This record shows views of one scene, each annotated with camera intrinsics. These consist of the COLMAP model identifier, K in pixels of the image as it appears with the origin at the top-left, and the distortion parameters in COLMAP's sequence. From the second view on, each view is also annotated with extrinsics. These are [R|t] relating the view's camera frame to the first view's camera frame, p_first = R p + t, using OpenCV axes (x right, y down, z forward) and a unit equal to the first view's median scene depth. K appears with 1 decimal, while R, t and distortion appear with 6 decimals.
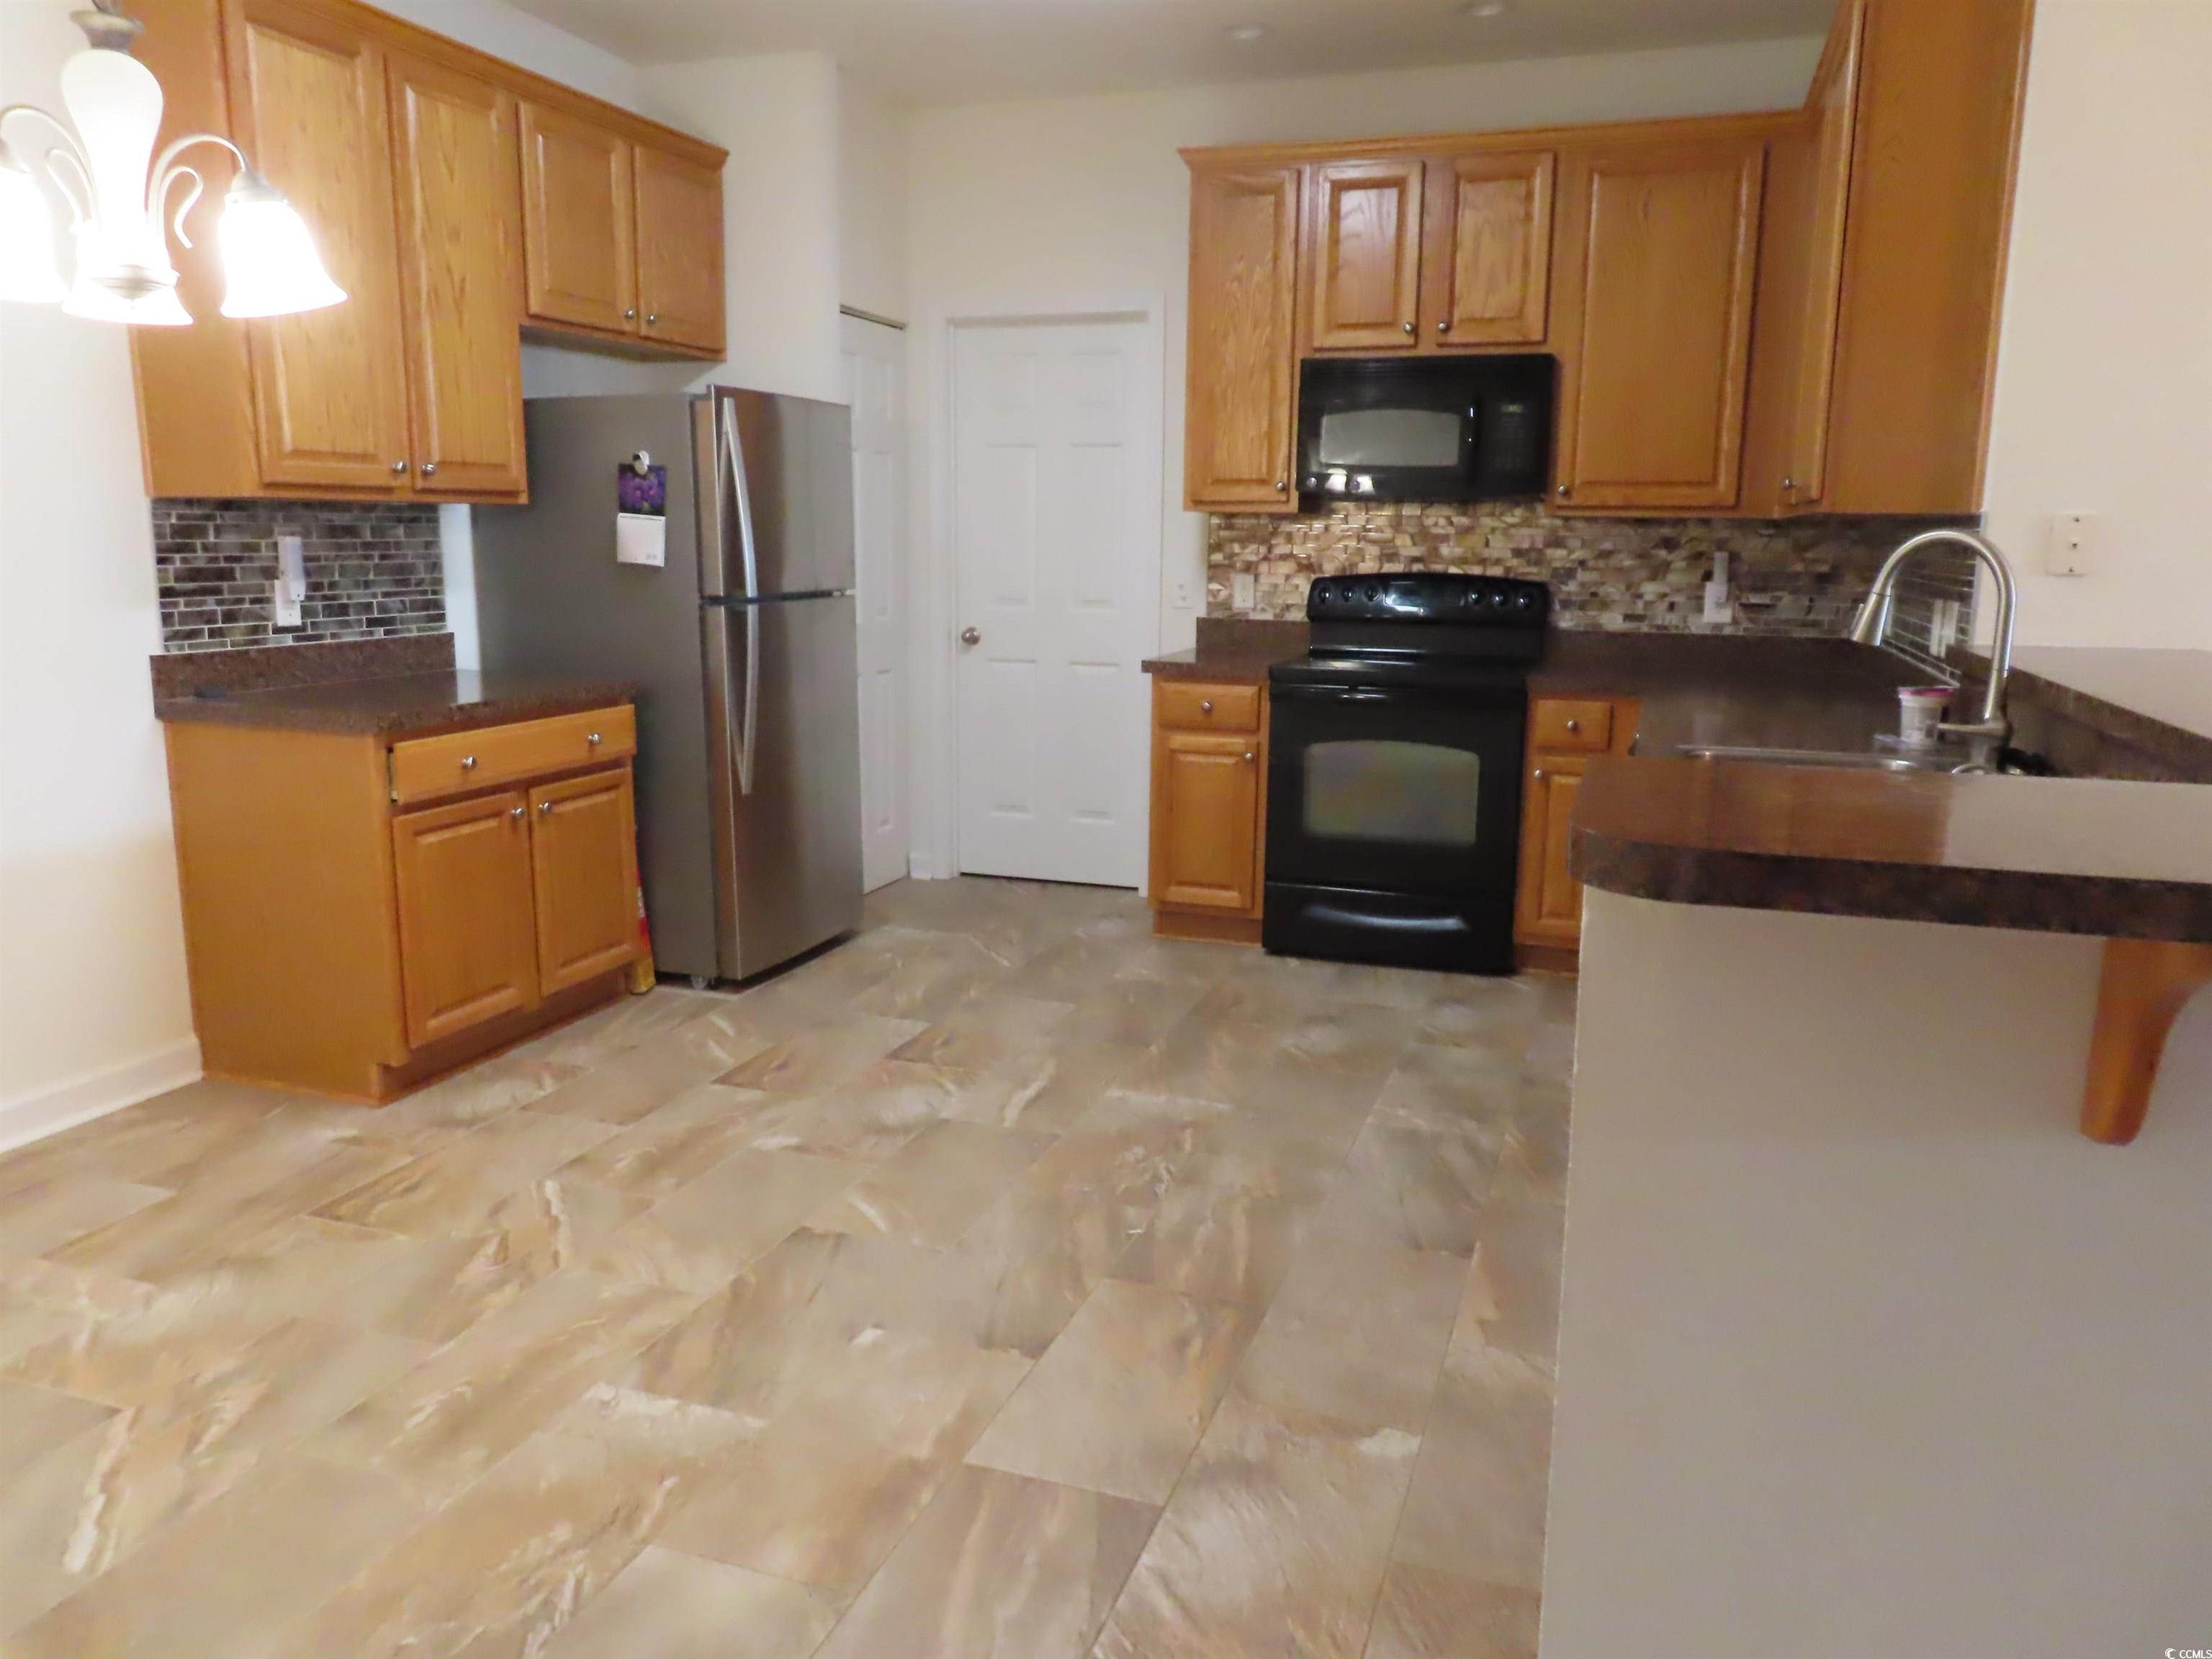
lens RADIAL K [[1580.4, 0, 1108.8], [0, 1580.4, 834.8], [0, 0, 1]] dist [-0.014050, 0.008337]
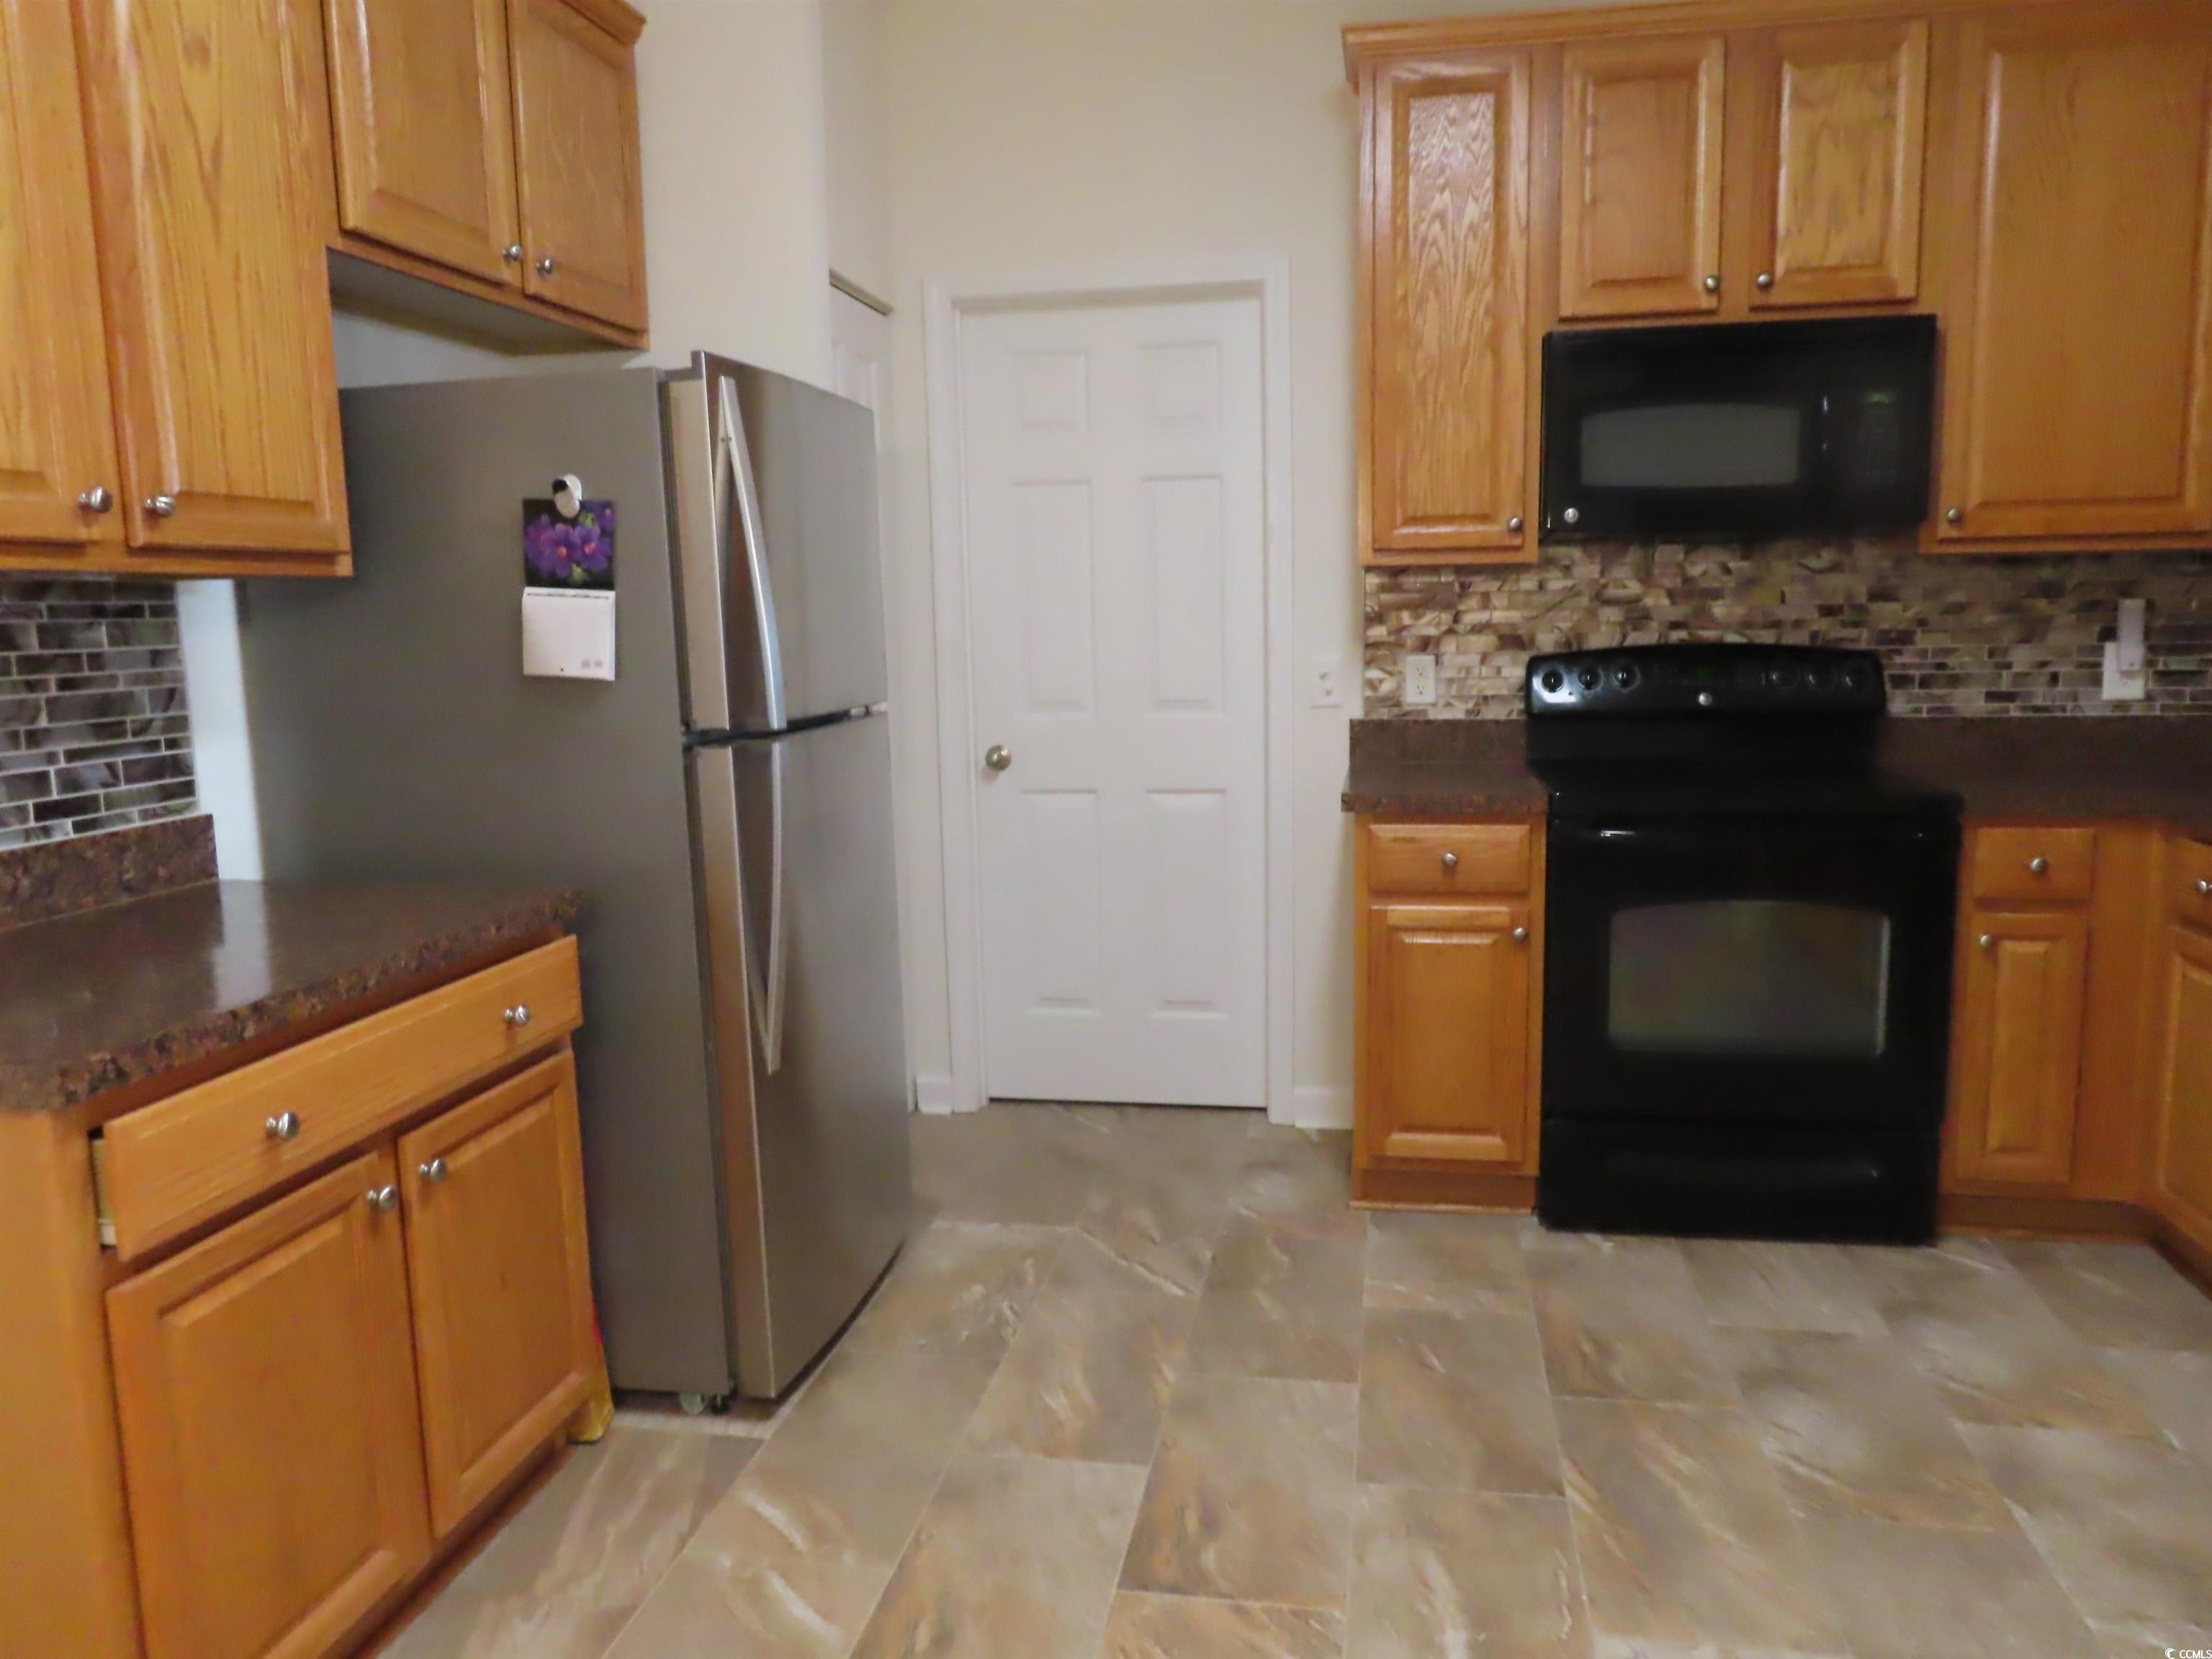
lens RADIAL K [[1580.4, 0, 1108.8], [0, 1580.4, 834.8], [0, 0, 1]] dist [-0.014050, 0.008337]
pose [[0.987779, -0.053415, 0.146421, -0.187850], [0.060552, 0.997162, -0.044726, -0.077711], [-0.143616, 0.053045, 0.988211, 0.414324]]
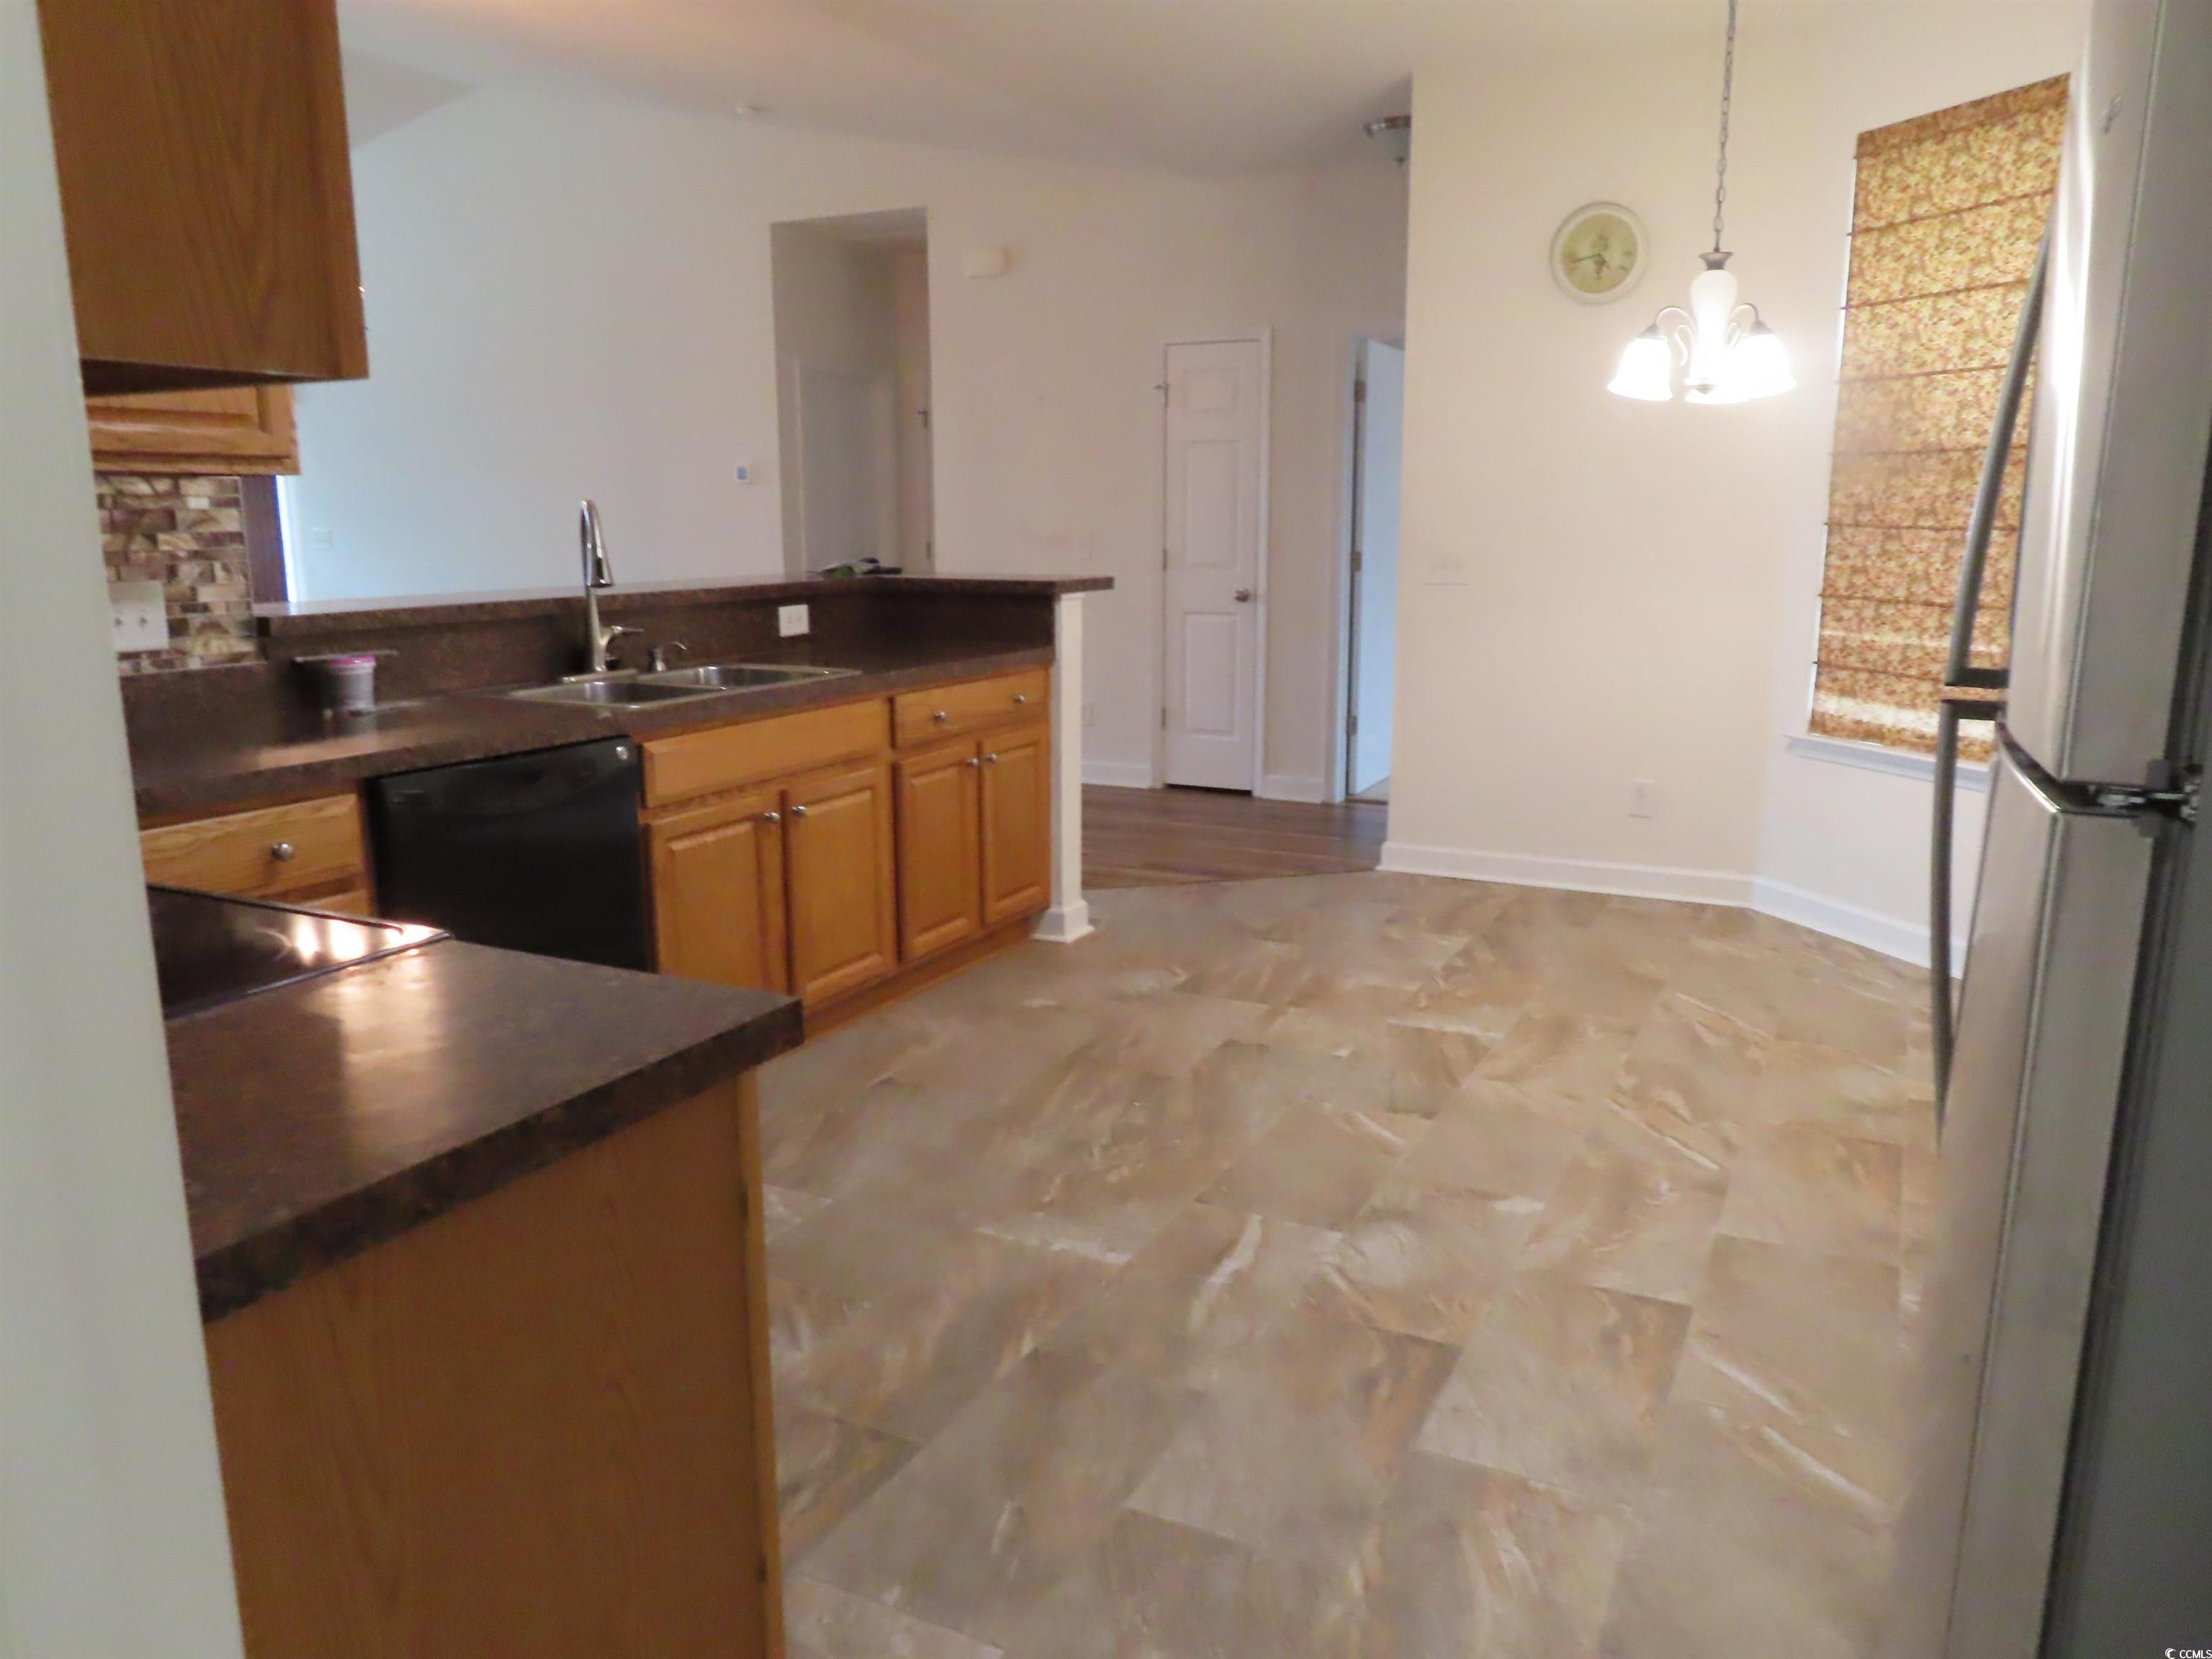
lens RADIAL K [[1580.4, 0, 1108.8], [0, 1580.4, 834.8], [0, 0, 1]] dist [-0.014050, 0.008337]
pose [[-0.991070, -0.036236, 0.128323, -0.068738], [0.015253, 0.925242, 0.379071, -0.256731], [-0.132466, 0.377644, -0.916427, 1.352547]]
